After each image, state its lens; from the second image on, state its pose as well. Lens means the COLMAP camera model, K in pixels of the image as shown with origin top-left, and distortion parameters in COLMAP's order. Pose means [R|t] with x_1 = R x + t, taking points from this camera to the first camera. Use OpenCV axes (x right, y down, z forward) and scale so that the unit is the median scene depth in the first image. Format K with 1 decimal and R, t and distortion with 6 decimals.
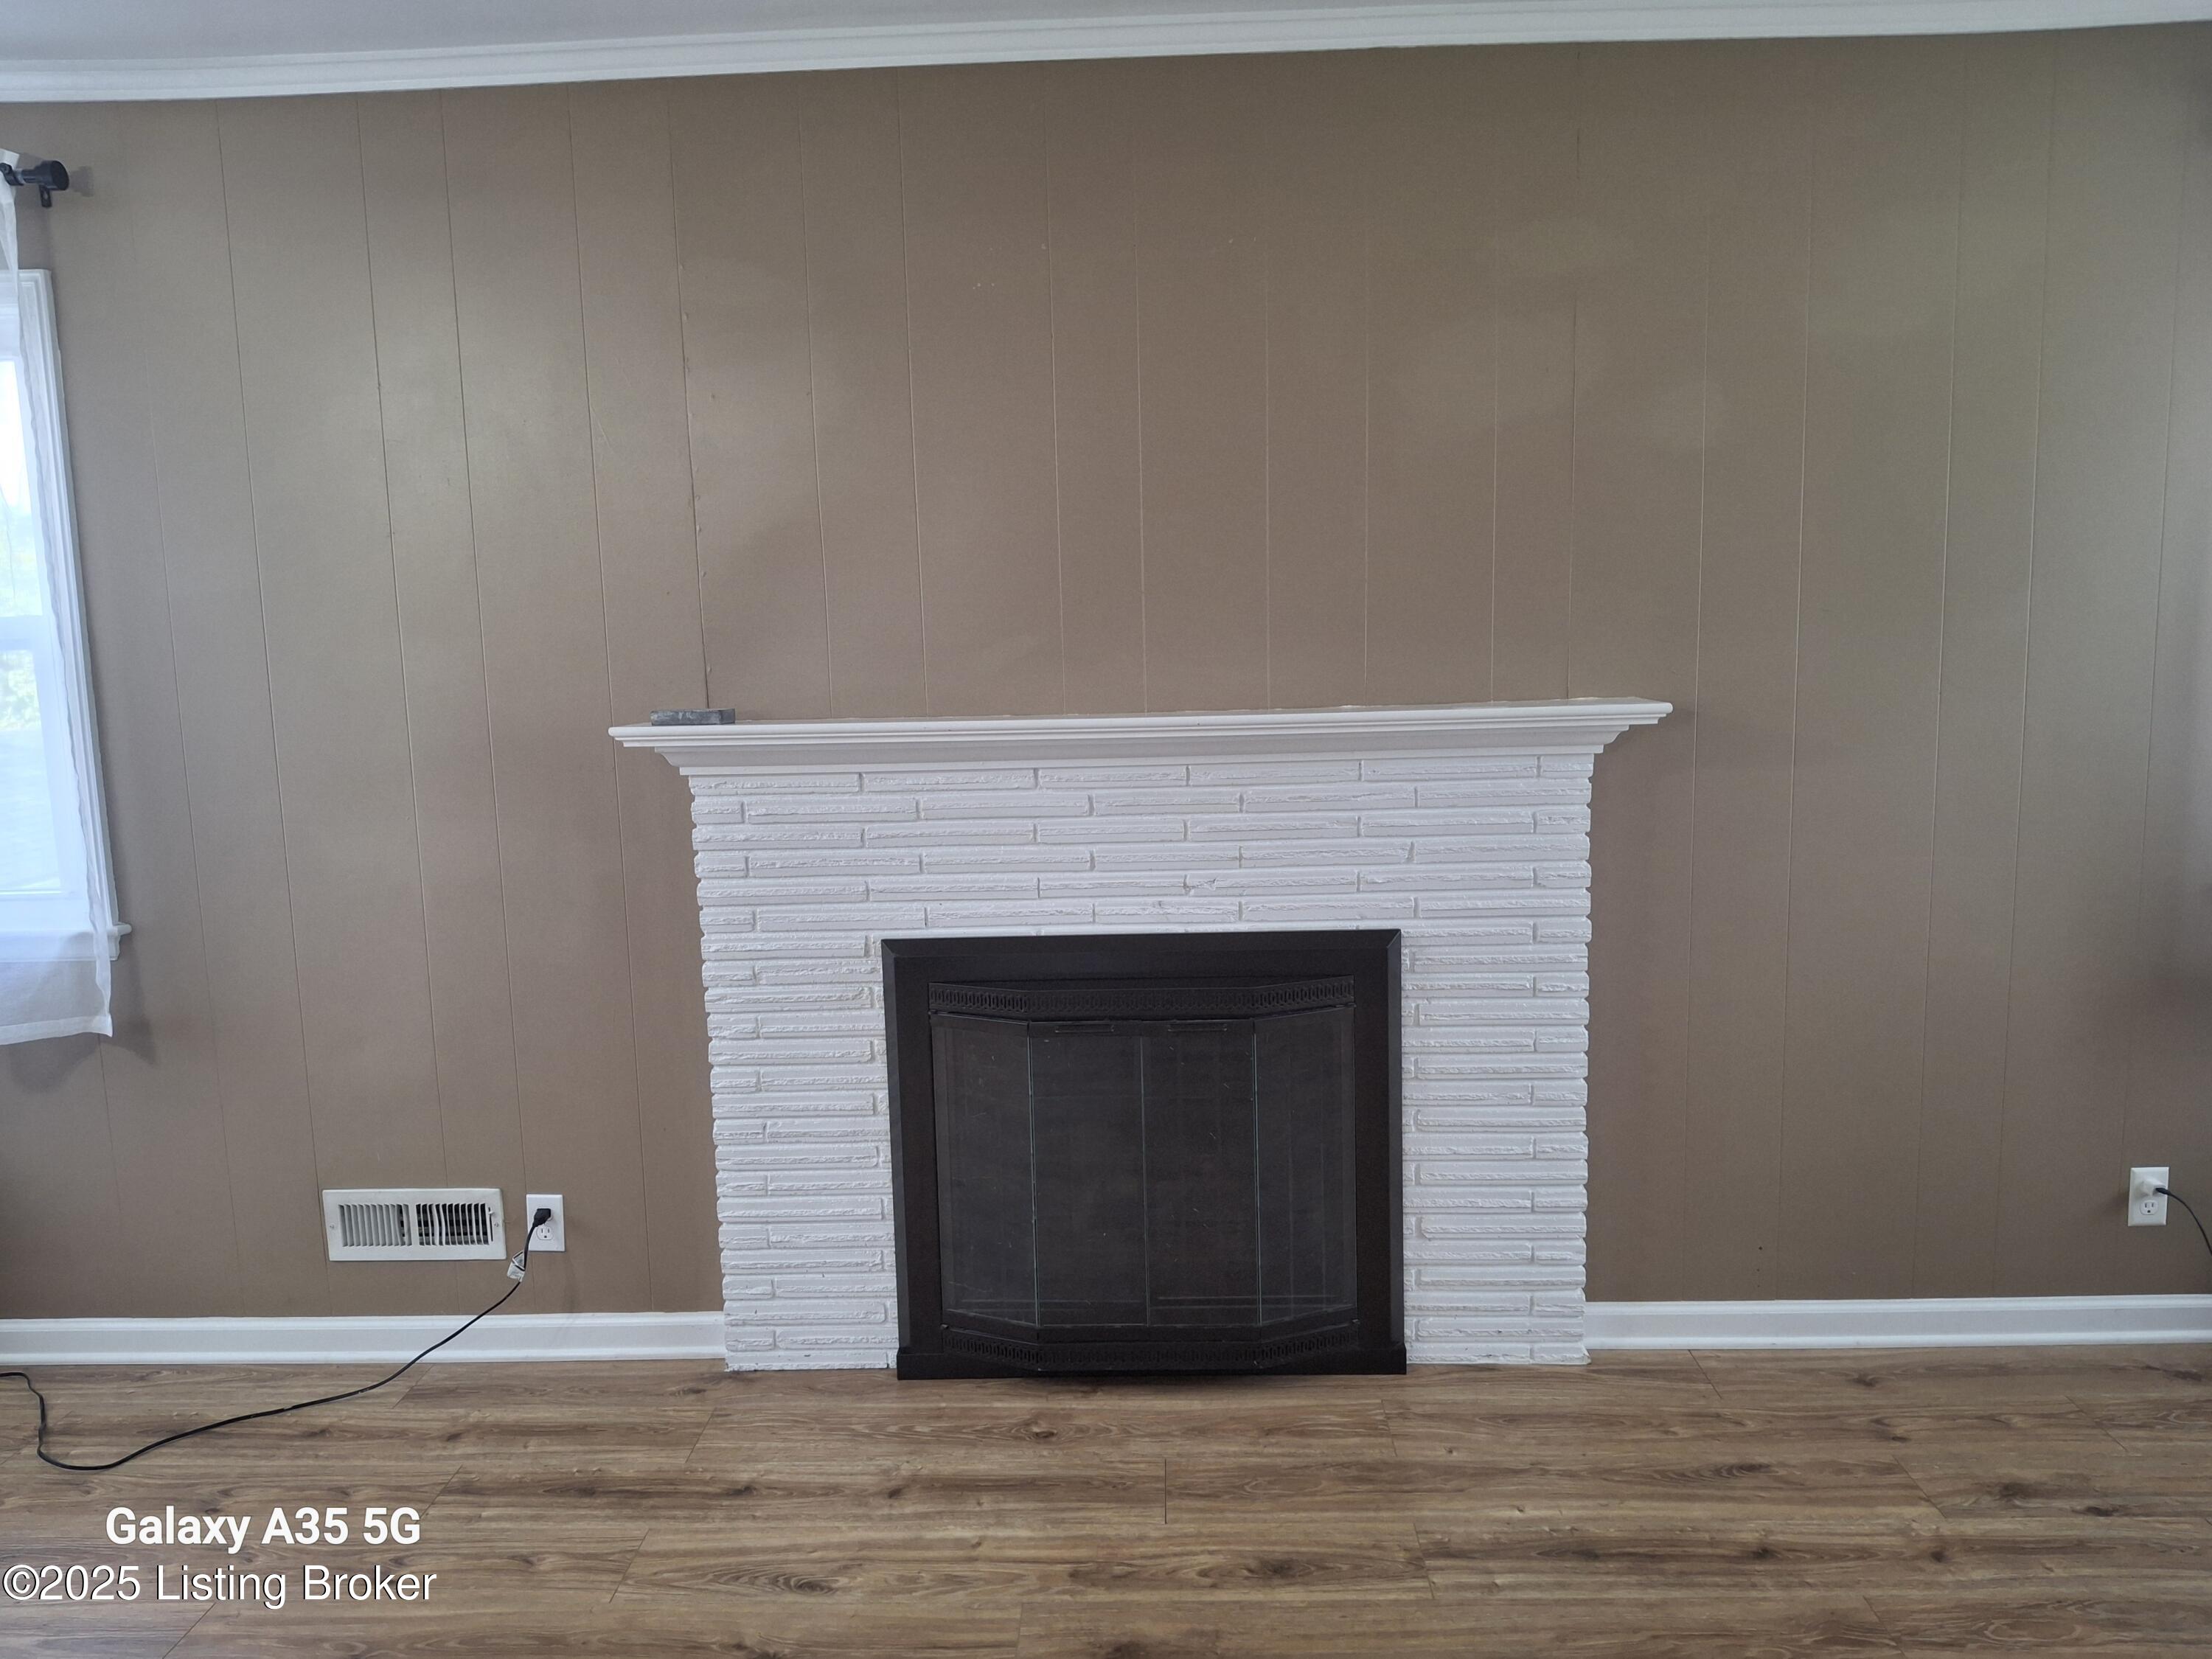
lens RADIAL K [[1635.0, 0, 1106.0], [0, 1635.0, 829.5], [0, 0, 1]] dist [0.068703, -0.114239]
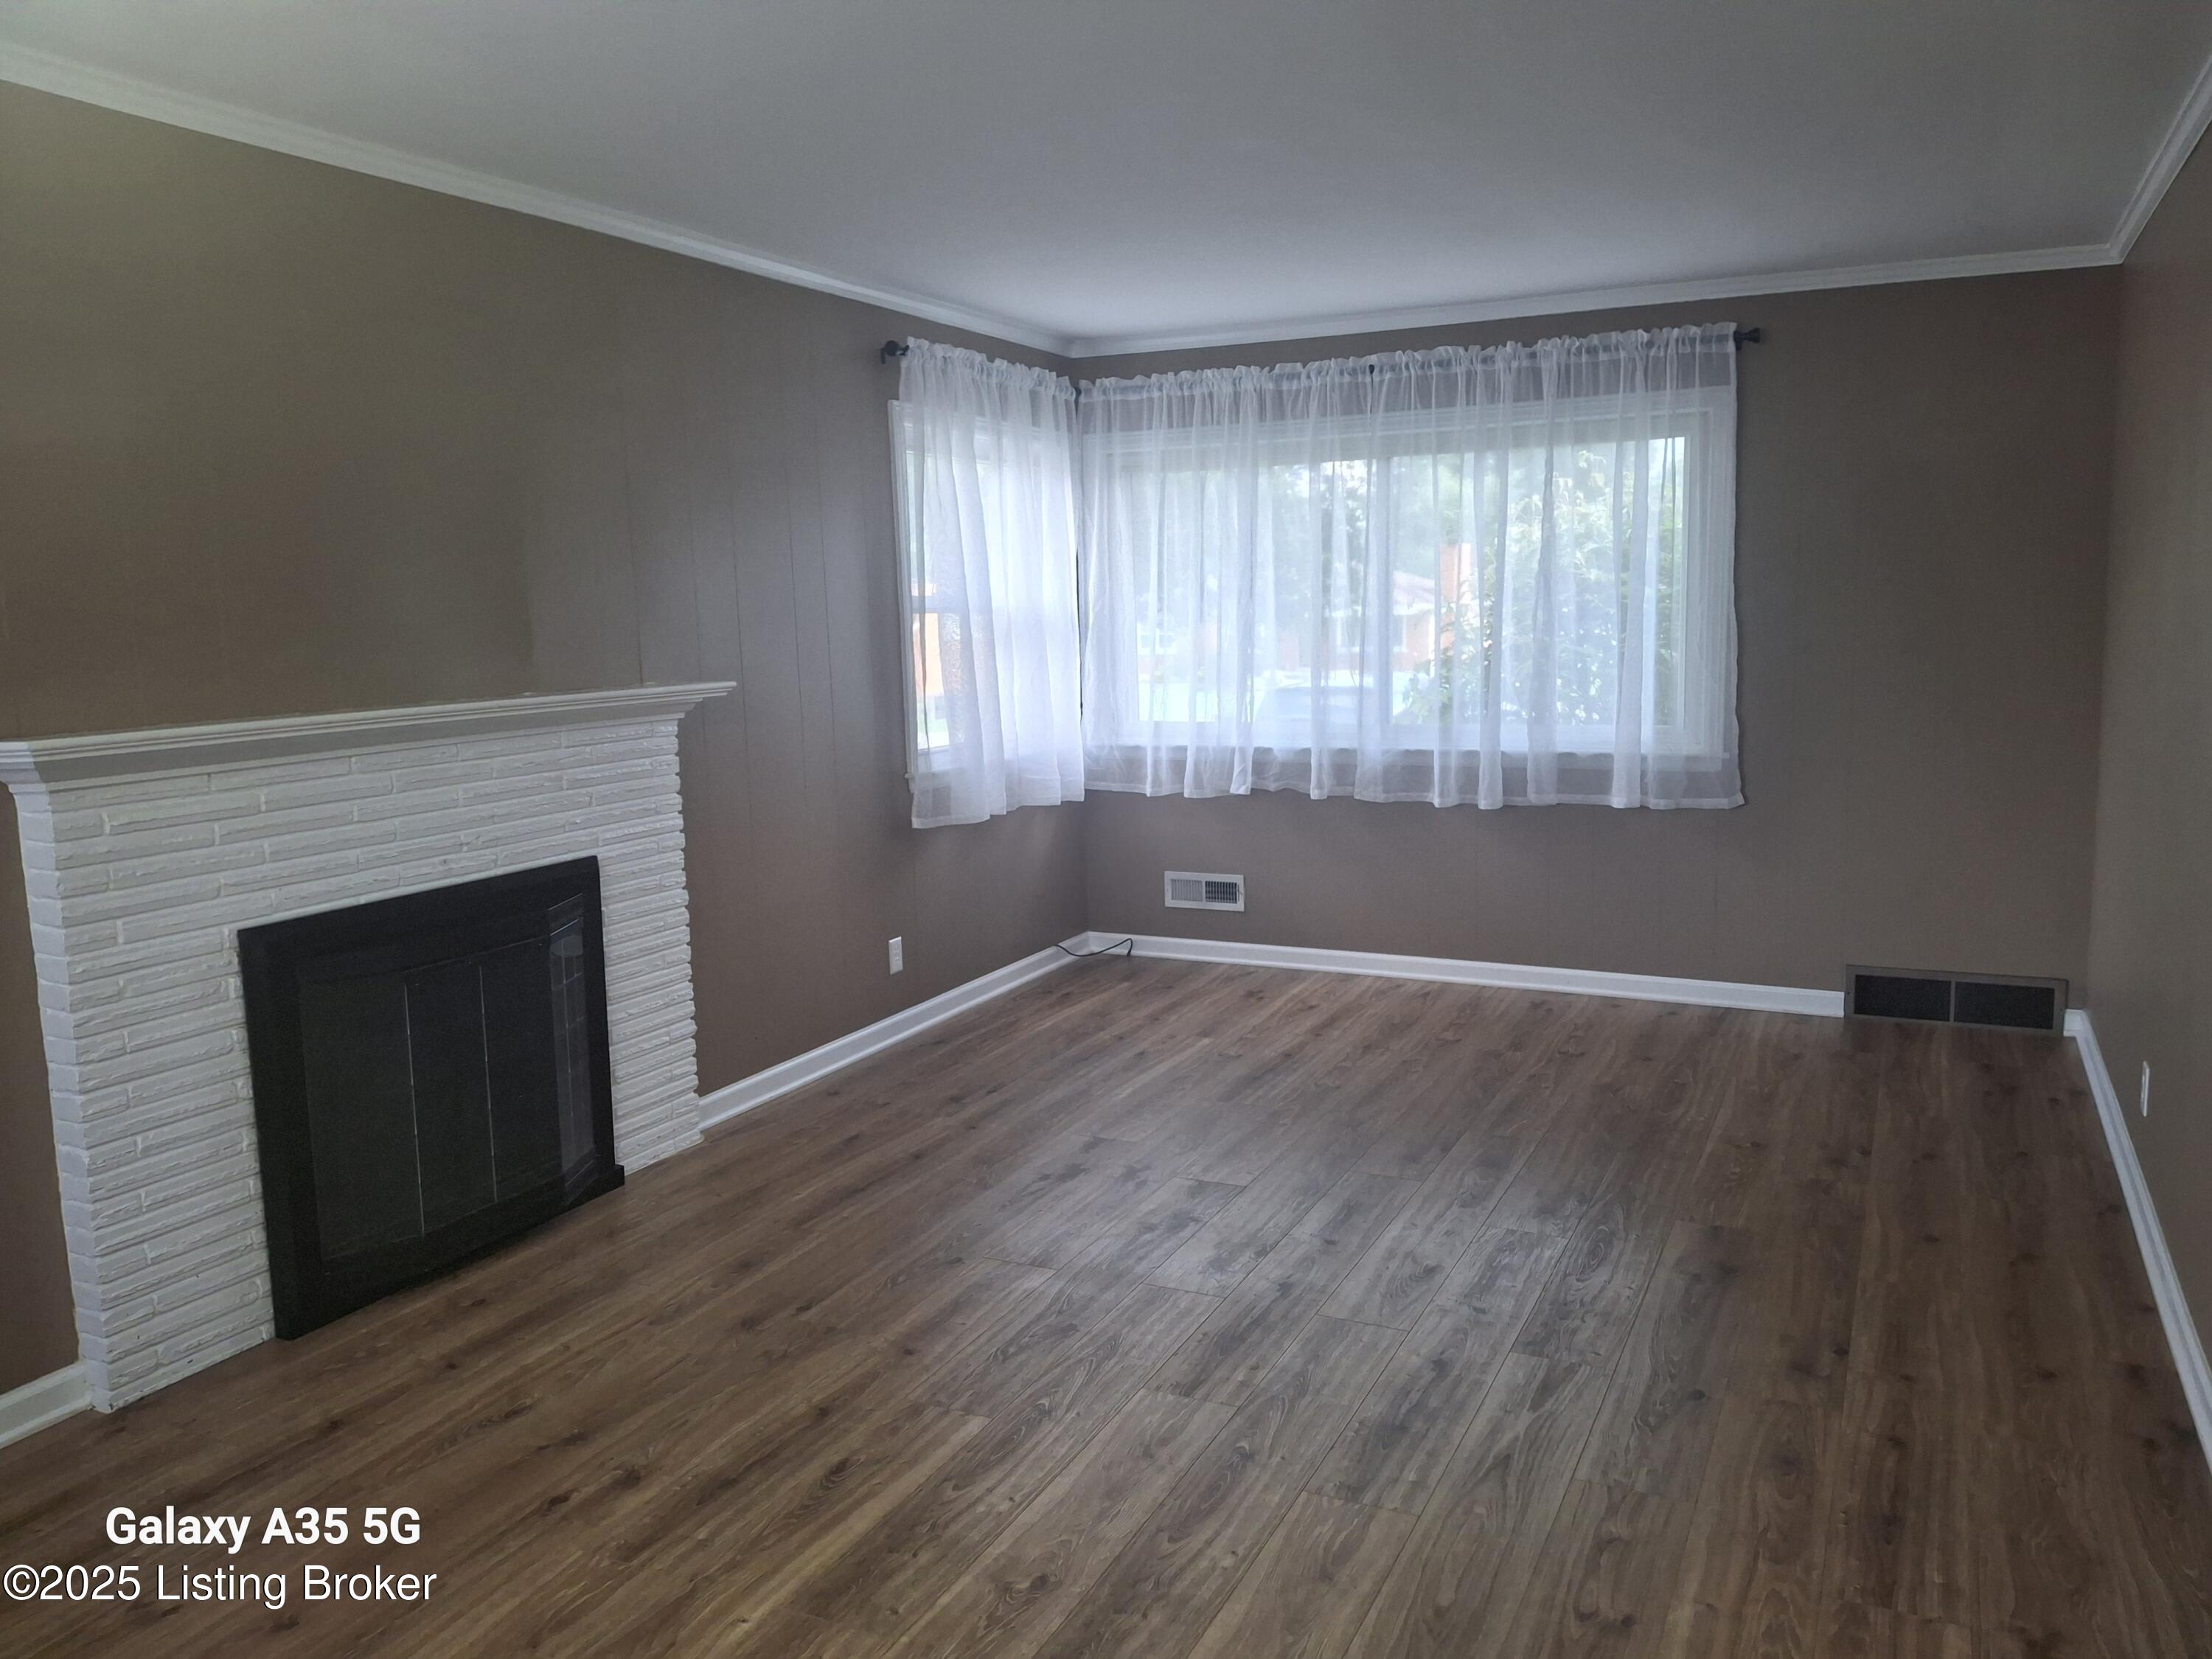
lens RADIAL K [[1635.0, 0, 1106.0], [0, 1635.0, 829.5], [0, 0, 1]] dist [0.068703, -0.114239]
pose [[0.416985, -0.112751, 0.901893, -0.854865], [0.141672, 0.988211, 0.058041, 0.020278], [-0.897804, 0.103571, 0.428042, 0.035504]]
